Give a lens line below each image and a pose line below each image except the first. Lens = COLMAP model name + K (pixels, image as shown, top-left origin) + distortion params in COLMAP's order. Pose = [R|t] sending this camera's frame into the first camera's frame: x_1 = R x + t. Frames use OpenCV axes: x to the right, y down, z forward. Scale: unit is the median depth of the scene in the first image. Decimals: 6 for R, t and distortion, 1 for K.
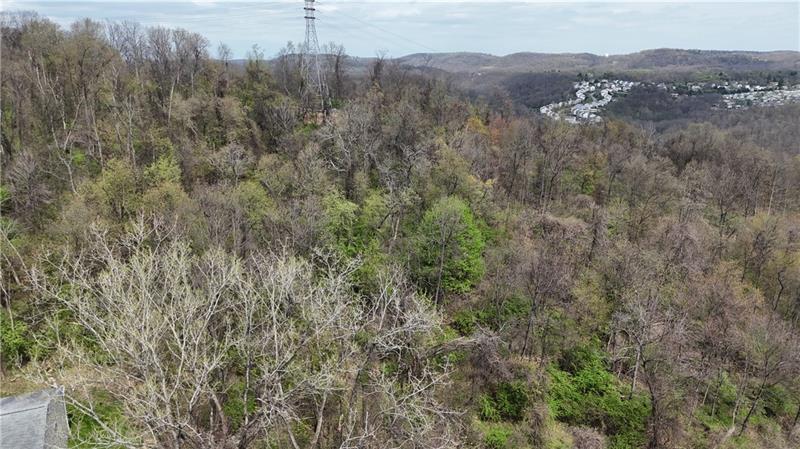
lens RADIAL K [[594.5, 0, 401.0], [0, 594.5, 217.0], [0, 0, 1]] dist [0.061598, -0.050406]
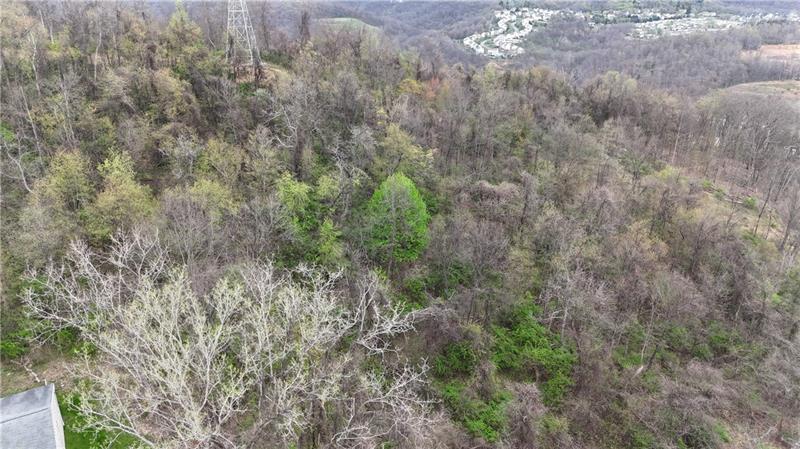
lens RADIAL K [[594.5, 0, 402.0], [0, 594.5, 222.3], [0, 0, 1]] dist [0.061598, -0.050406]
pose [[0.991616, -0.051328, 0.118587, -0.030516], [0.036855, 0.991948, 0.121166, -0.059913], [-0.123851, -0.115780, 0.985523, -0.051474]]
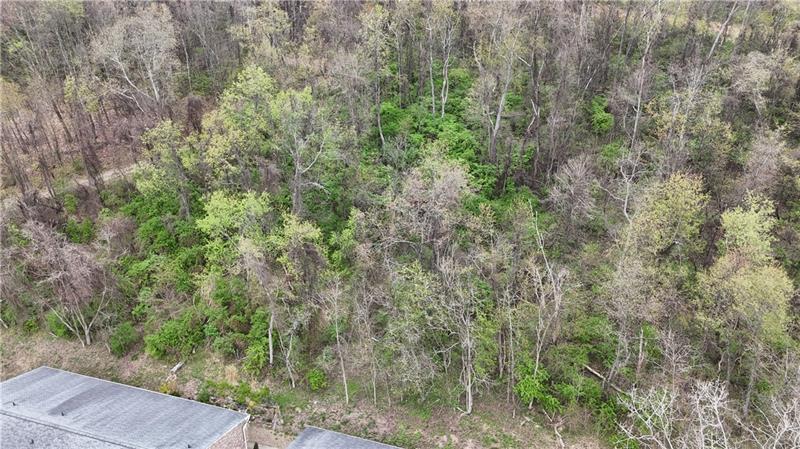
lens RADIAL K [[594.5, 0, 400.0], [0, 594.5, 227.2], [0, 0, 1]] dist [0.061598, -0.050406]
pose [[0.751452, 0.288542, -0.593349, -0.198604], [-0.168178, 0.953364, 0.250625, -0.121731], [0.637994, -0.088545, 0.764934, 0.140255]]
